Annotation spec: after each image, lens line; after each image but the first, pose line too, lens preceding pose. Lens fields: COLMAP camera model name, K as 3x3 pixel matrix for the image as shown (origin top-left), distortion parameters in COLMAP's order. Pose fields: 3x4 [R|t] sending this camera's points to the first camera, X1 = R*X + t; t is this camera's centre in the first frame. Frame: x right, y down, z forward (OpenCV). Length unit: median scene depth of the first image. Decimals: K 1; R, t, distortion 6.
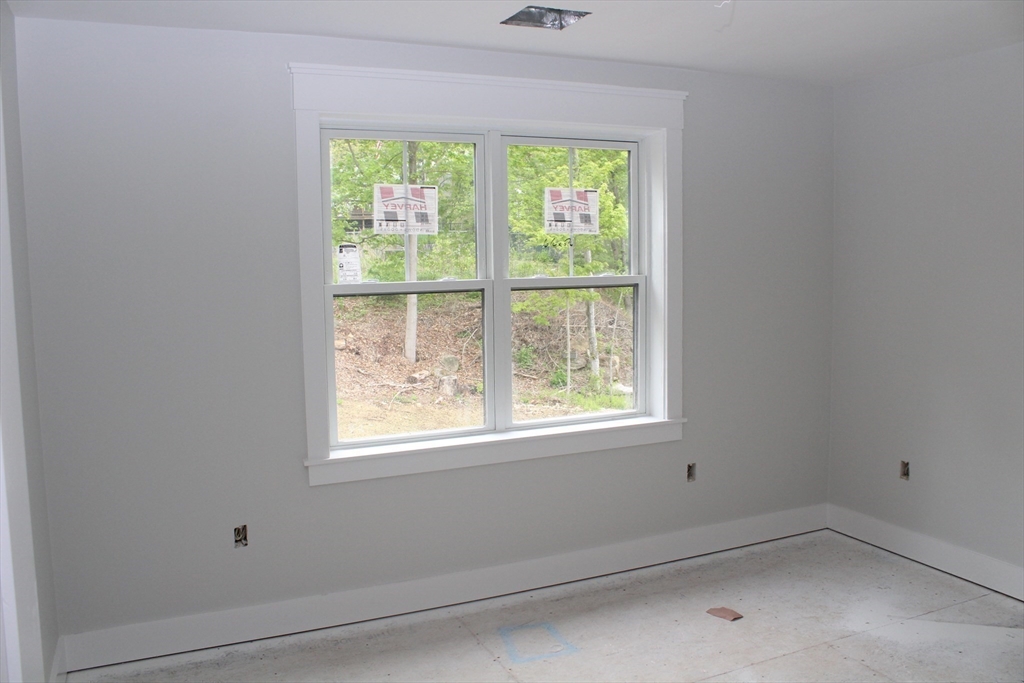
lens RADIAL K [[837.6, 0, 512.0], [0, 837.6, 341.5], [0, 0, 1]] dist [-0.109480, 0.001490]
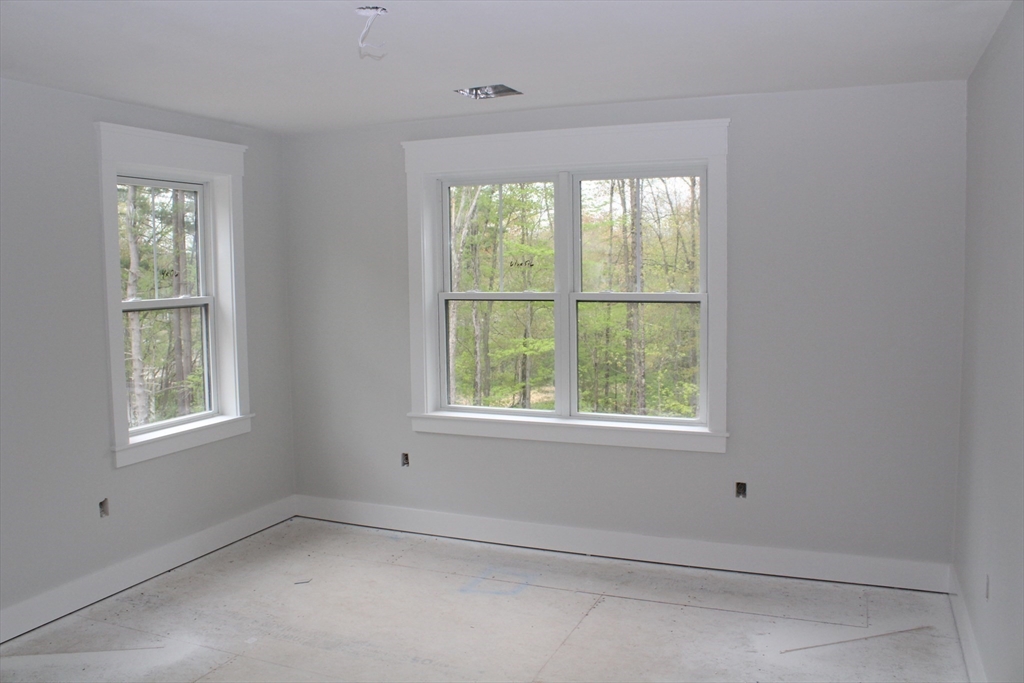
lens RADIAL K [[837.6, 0, 512.0], [0, 837.6, 341.5], [0, 0, 1]] dist [-0.109480, 0.001490]
pose [[0.735677, -0.059402, 0.674722, -0.322042], [0.081112, 0.996705, -0.000690, 0.019592], [-0.672458, 0.055235, 0.738071, -0.146717]]
